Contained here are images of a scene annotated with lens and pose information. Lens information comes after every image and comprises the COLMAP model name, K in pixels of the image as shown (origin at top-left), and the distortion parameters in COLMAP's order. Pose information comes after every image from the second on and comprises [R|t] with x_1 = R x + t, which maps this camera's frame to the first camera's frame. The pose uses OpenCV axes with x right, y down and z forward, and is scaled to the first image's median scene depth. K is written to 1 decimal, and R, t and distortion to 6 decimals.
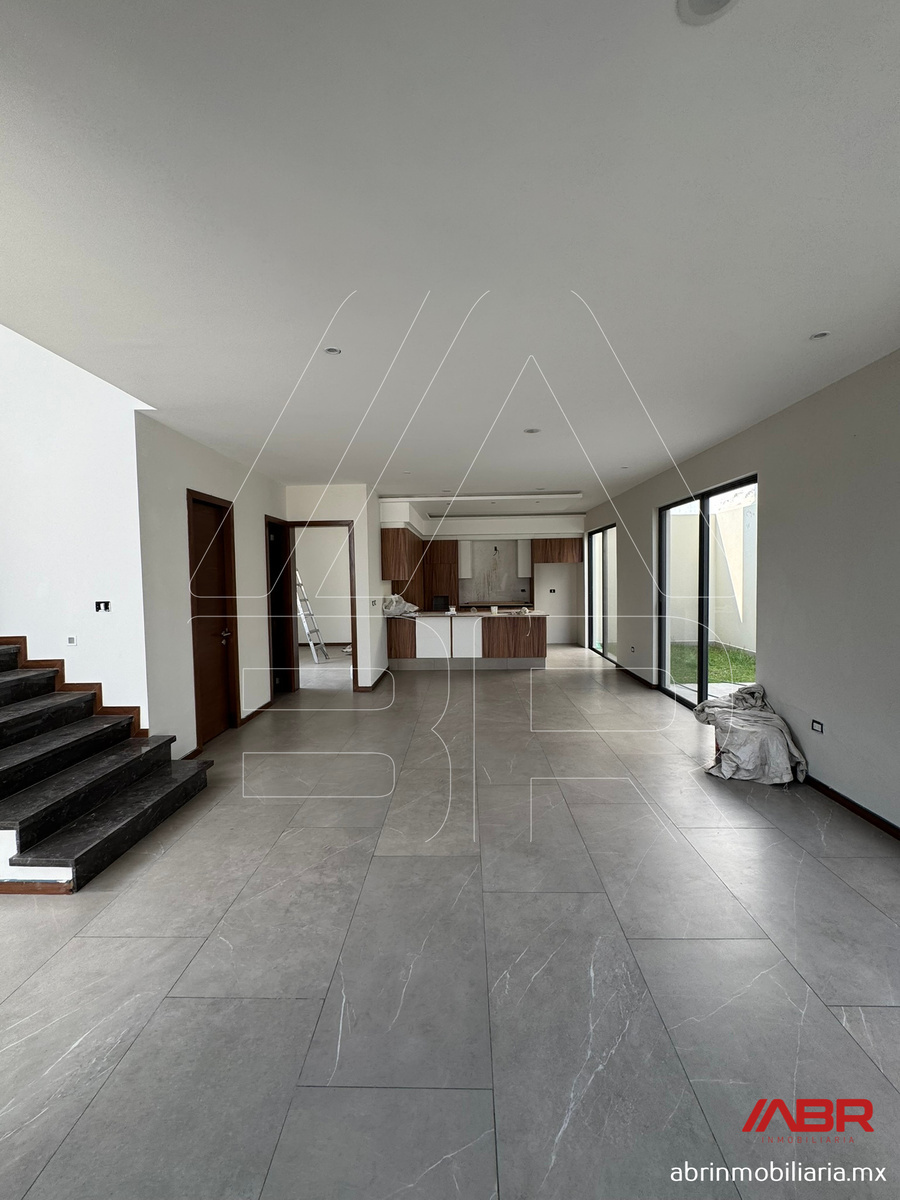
lens RADIAL K [[475.9, 0, 452.1], [0, 475.9, 595.1], [0, 0, 1]] dist [-0.000935, -0.000154]
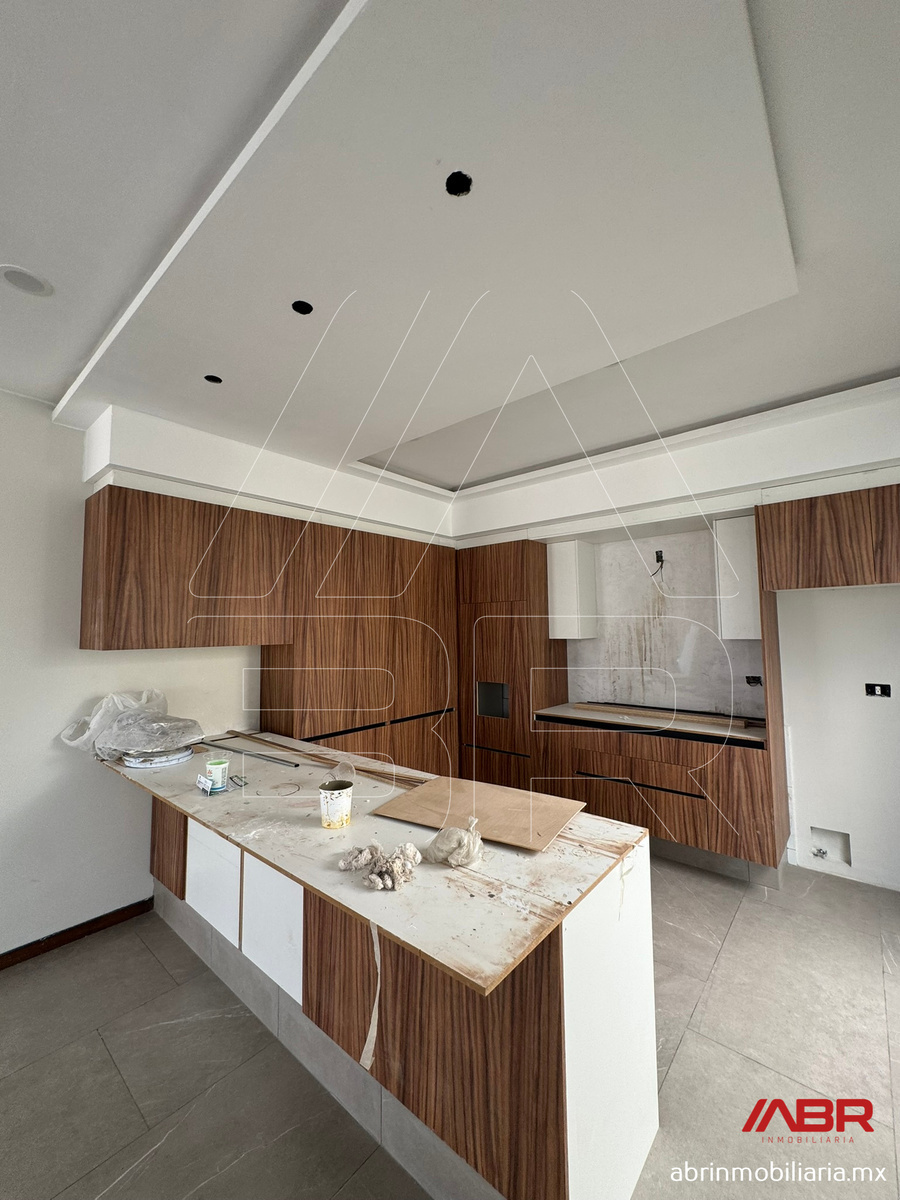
lens RADIAL K [[475.9, 0, 453.5], [0, 475.9, 599.3], [0, 0, 1]] dist [-0.000935, -0.000154]
pose [[0.775692, -0.035290, -0.630124, 0.278665], [-0.024171, 0.996042, -0.085537, -0.044908], [0.630648, 0.081581, 0.771769, 0.899756]]
